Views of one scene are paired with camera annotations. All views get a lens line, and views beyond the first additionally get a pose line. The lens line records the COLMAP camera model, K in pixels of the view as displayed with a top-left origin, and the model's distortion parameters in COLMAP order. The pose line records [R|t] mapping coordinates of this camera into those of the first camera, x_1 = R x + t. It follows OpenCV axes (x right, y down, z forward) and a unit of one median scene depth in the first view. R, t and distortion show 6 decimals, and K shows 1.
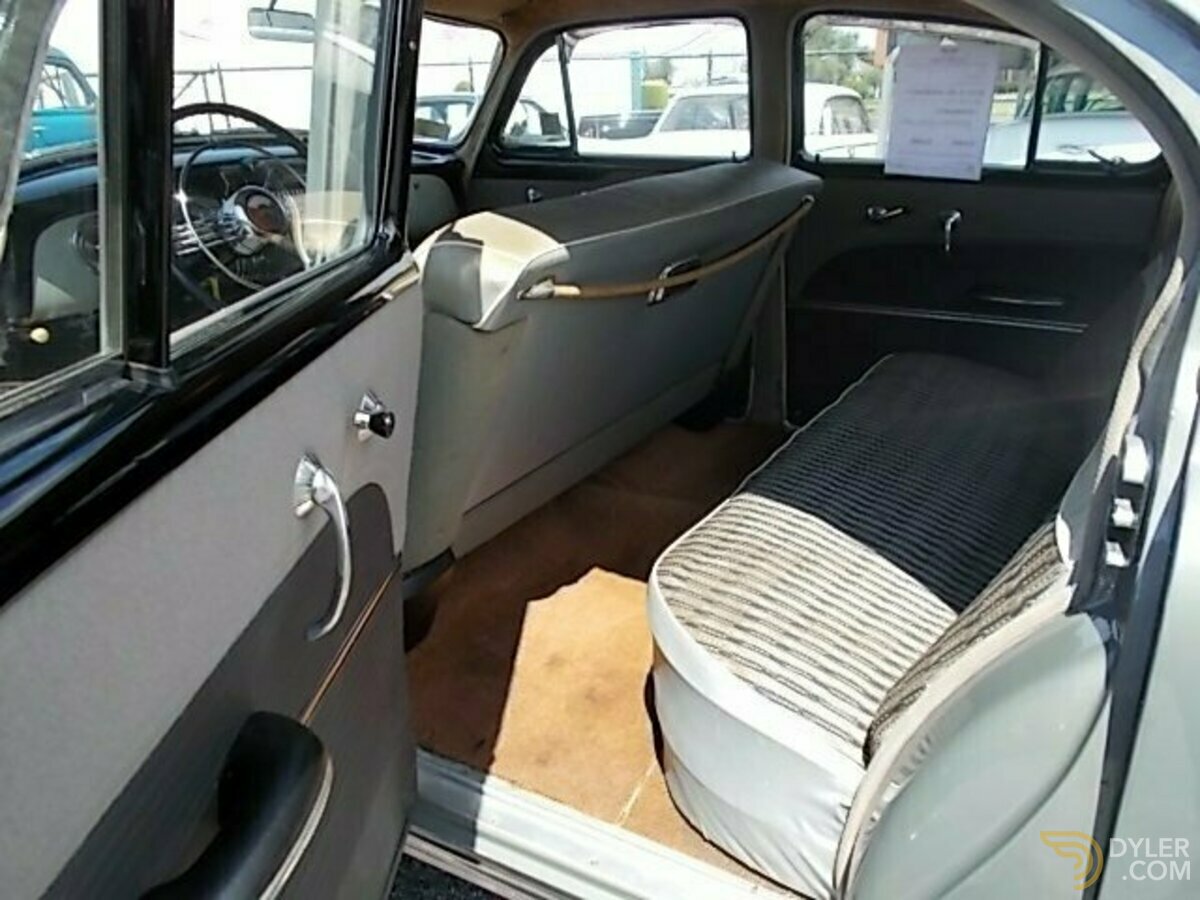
lens RADIAL K [[884.5, 0, 600.0], [0, 884.5, 450.0], [0, 0, 1]] dist [-0.050537, 0.004937]
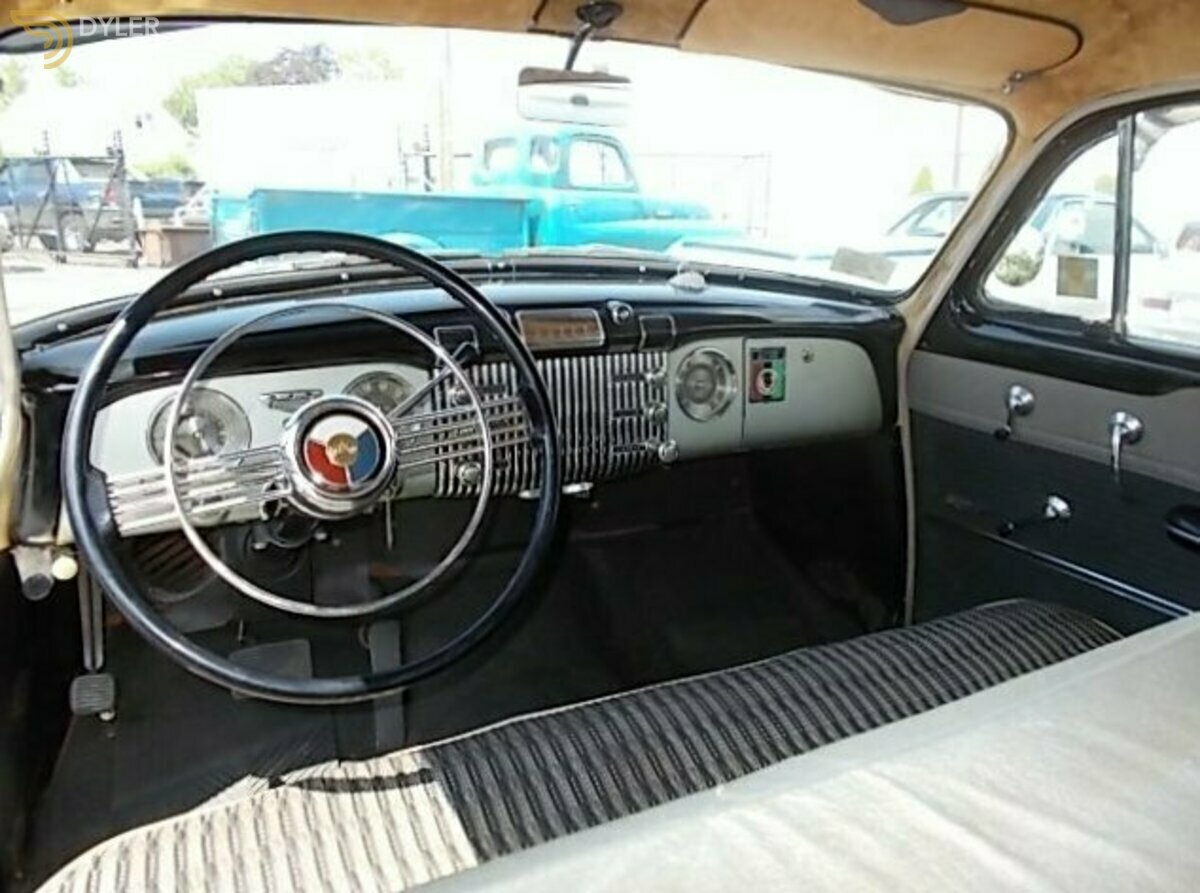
lens RADIAL K [[881.1, 0, 600.0], [0, 881.1, 446.5], [0, 0, 1]] dist [-0.023328, -0.001843]
pose [[0.852898, 0.176427, -0.491363, -0.025128], [-0.222684, 0.974198, -0.036740, -0.195444], [0.472203, 0.140754, 0.870179, 0.429630]]
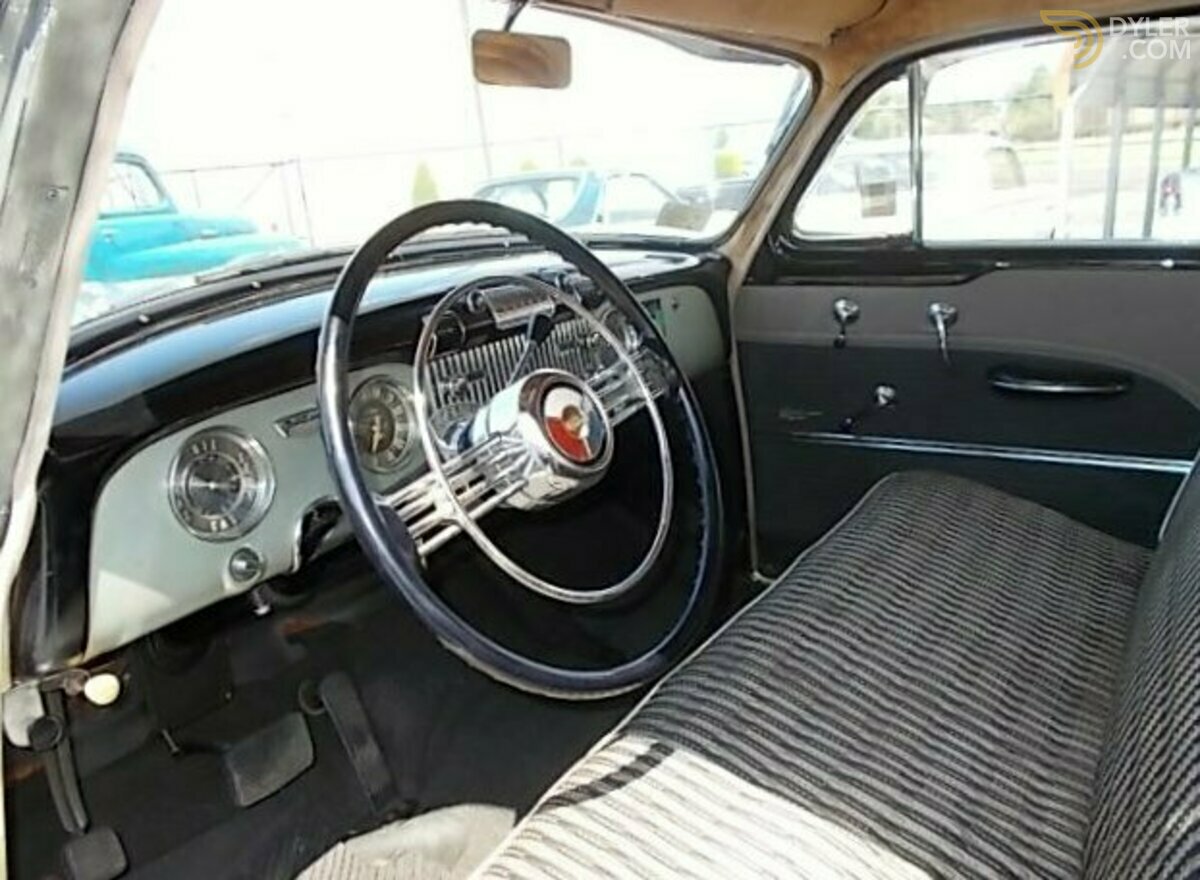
lens RADIAL K [[906.2, 0, 600.0], [0, 906.2, 440.0], [0, 0, 1]] dist [-0.047374, 0.005015]
pose [[0.996621, -0.043680, -0.069559, -0.232936], [0.037157, 0.995024, -0.092453, -0.150556], [0.073251, 0.089556, 0.993284, 0.362028]]
